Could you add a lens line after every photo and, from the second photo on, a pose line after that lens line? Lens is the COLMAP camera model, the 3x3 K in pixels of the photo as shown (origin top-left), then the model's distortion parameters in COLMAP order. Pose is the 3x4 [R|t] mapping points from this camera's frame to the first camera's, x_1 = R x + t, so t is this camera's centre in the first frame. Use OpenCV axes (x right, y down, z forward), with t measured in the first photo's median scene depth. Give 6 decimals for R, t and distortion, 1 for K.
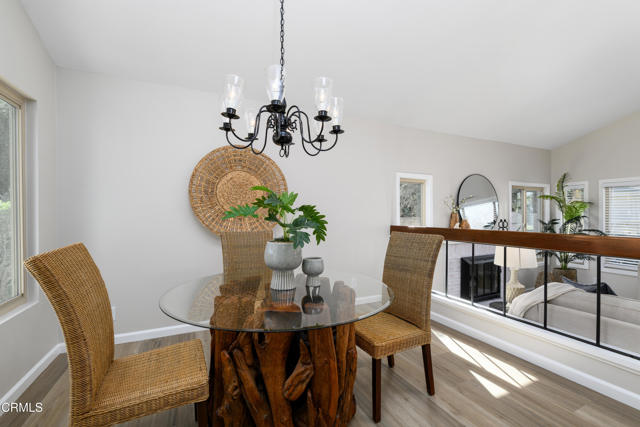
lens RADIAL K [[282.1, 0, 323.2], [0, 282.1, 216.1], [0, 0, 1]] dist [0.002786, 0.000117]
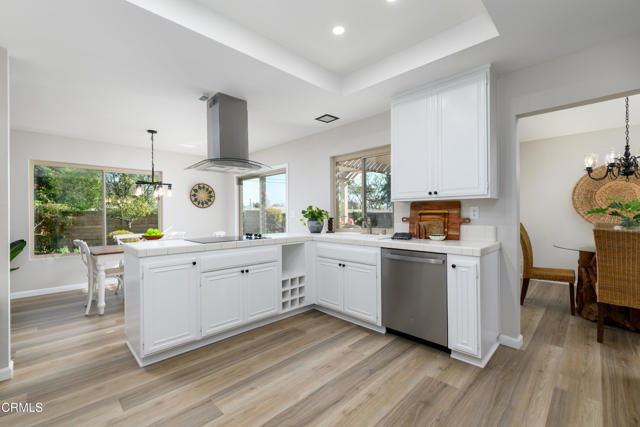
lens RADIAL K [[271.3, 0, 315.5], [0, 271.3, 212.9], [0, 0, 1]] dist [0.004588, -0.000905]
pose [[0.332924, 0.002775, -0.942950, 0.499209], [-0.002222, 0.999995, 0.002158, -0.001303], [0.942951, 0.001377, 0.332928, -0.895277]]
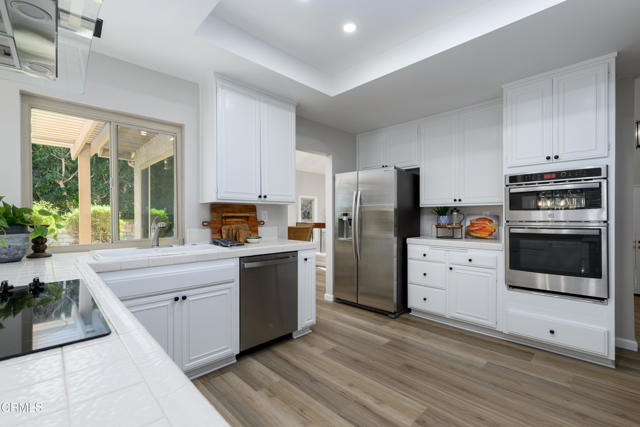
lens RADIAL K [[282.1, 0, 319.4], [0, 282.1, 216.7], [0, 0, 1]] dist [0.002786, 0.000117]
pose [[0.946724, 0.004129, 0.322019, -0.316533], [-0.002462, 0.999981, -0.005582, 0.007433], [-0.322036, 0.004492, 0.946717, -1.190325]]
